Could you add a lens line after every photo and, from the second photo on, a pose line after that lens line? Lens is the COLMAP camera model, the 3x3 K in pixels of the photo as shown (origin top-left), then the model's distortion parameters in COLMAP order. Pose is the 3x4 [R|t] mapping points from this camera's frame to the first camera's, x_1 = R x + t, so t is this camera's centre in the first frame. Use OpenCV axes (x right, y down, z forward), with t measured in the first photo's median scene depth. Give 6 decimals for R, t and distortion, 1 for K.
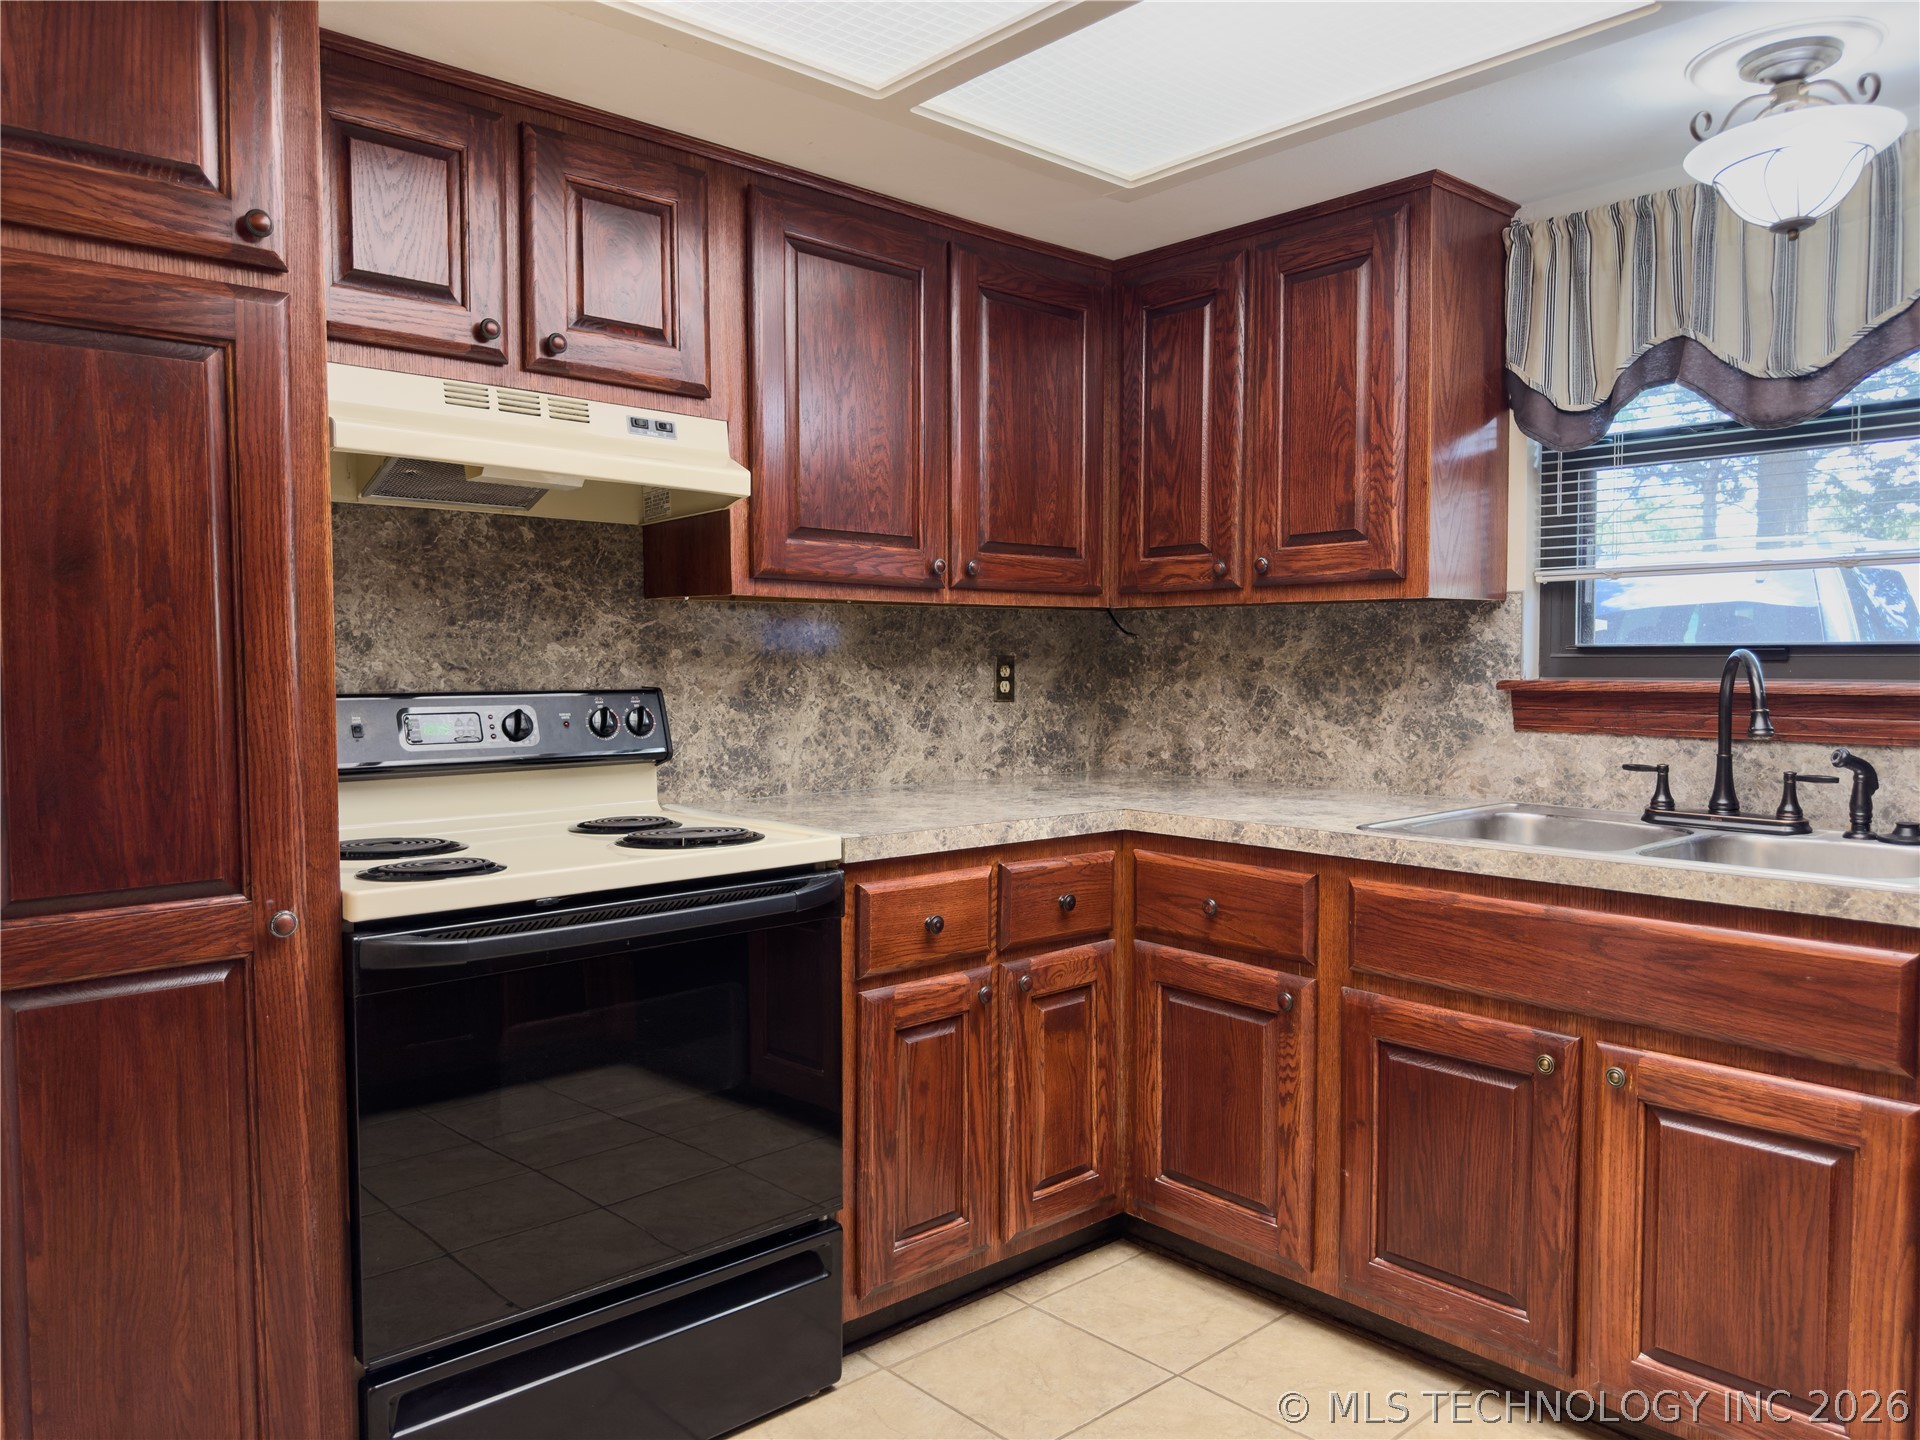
lens RADIAL K [[1355.0, 0, 967.4], [0, 1355.0, 714.7], [0, 0, 1]] dist [0.077412, -0.096797]
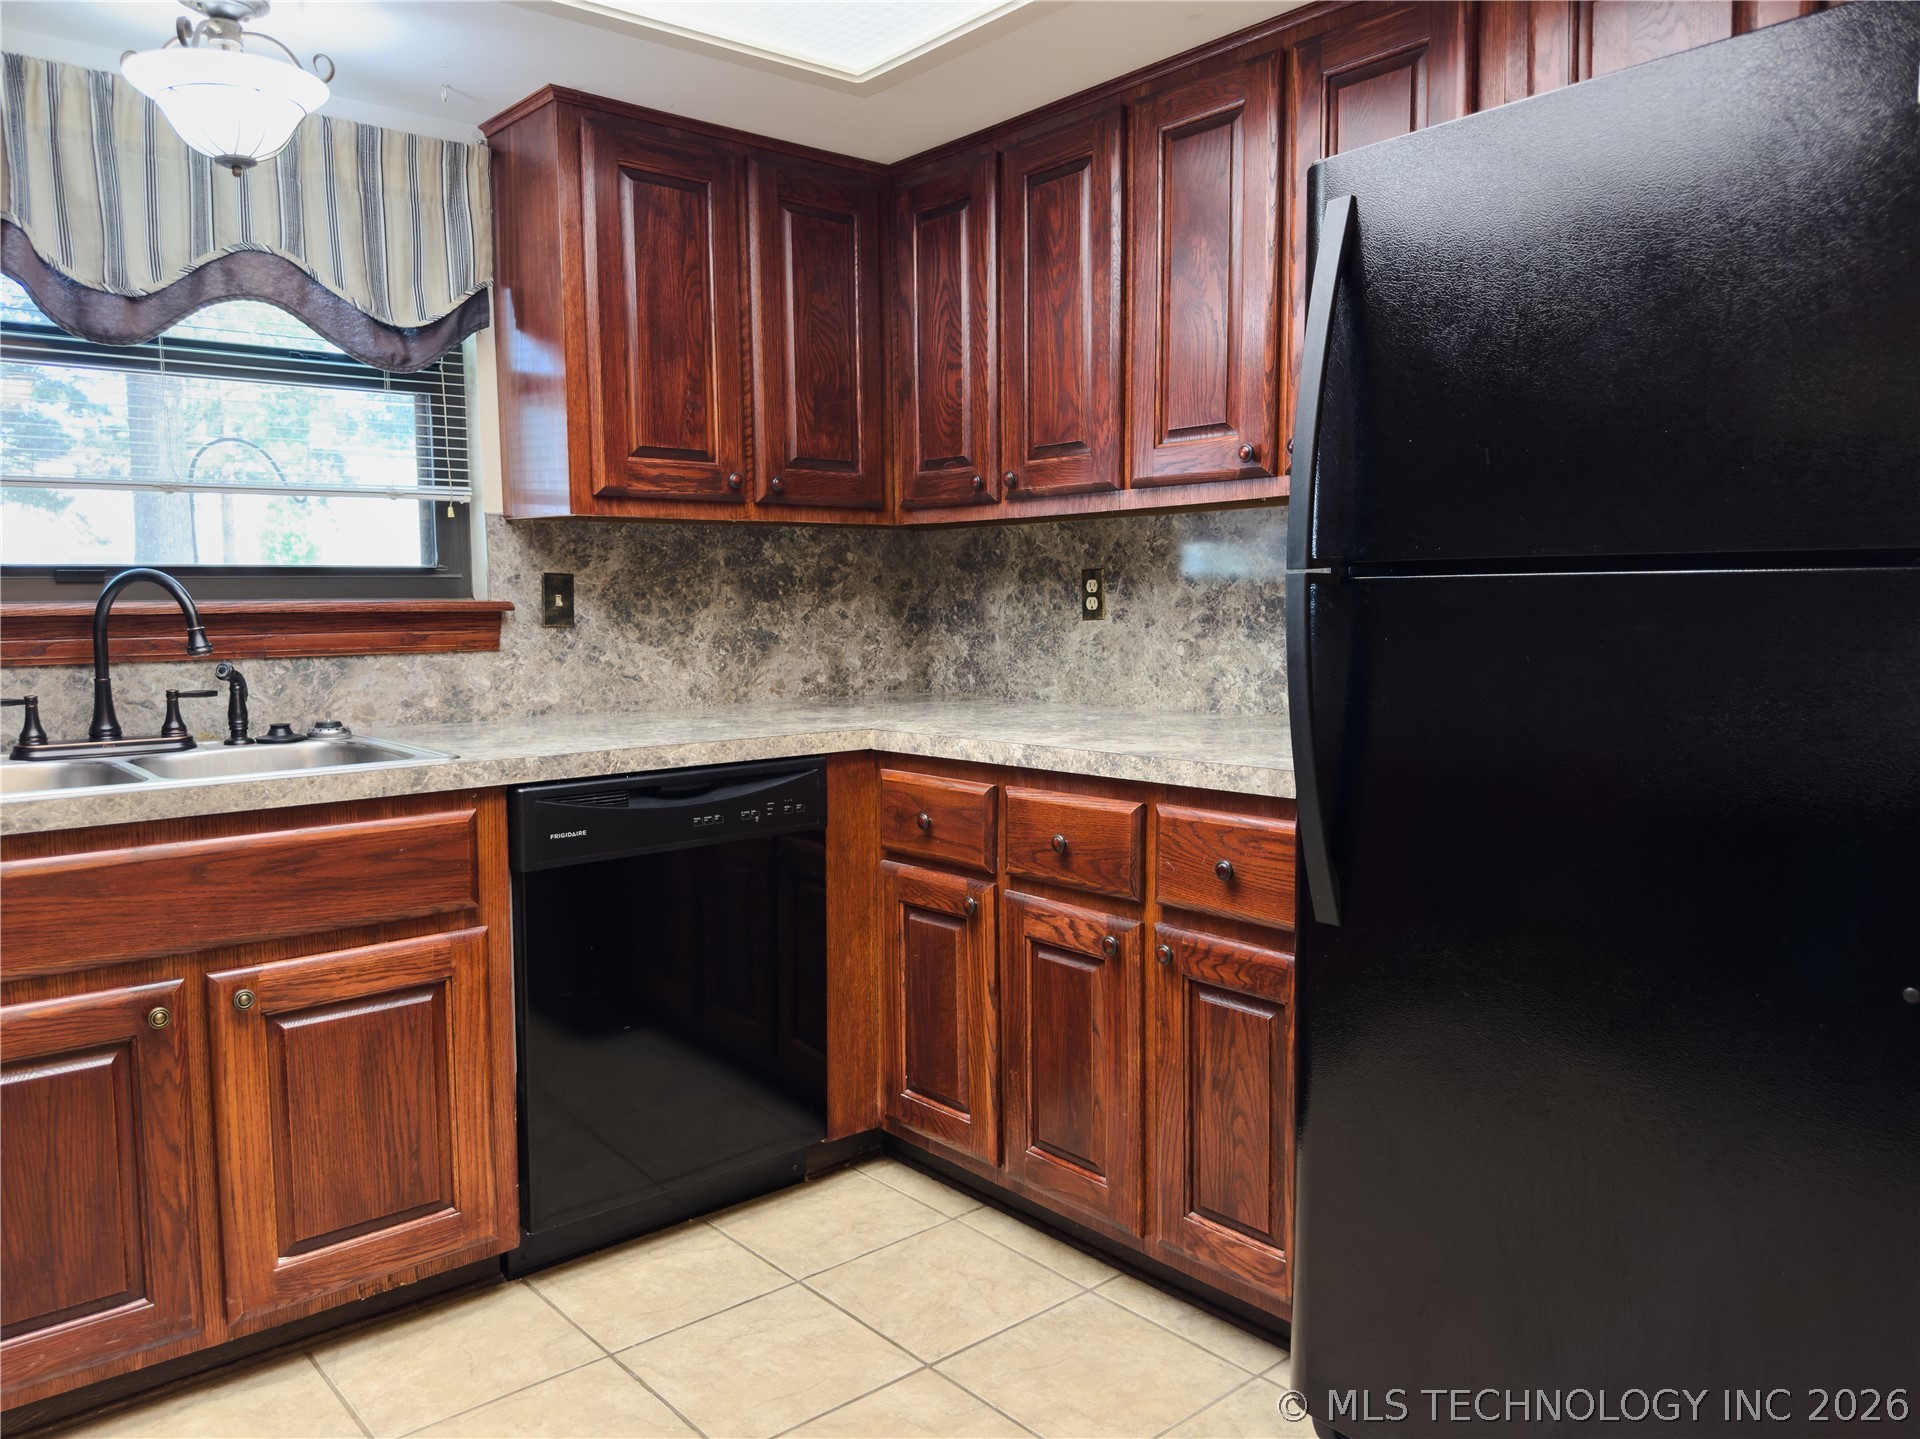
lens RADIAL K [[1355.0, 0, 914.1], [0, 1355.0, 723.3], [0, 0, 1]] dist [0.077412, -0.096797]
pose [[0.022916, -0.105082, 0.994200, -0.387390], [0.041265, 0.993713, 0.104079, -0.016519], [-0.998885, 0.038641, 0.027108, 0.389089]]
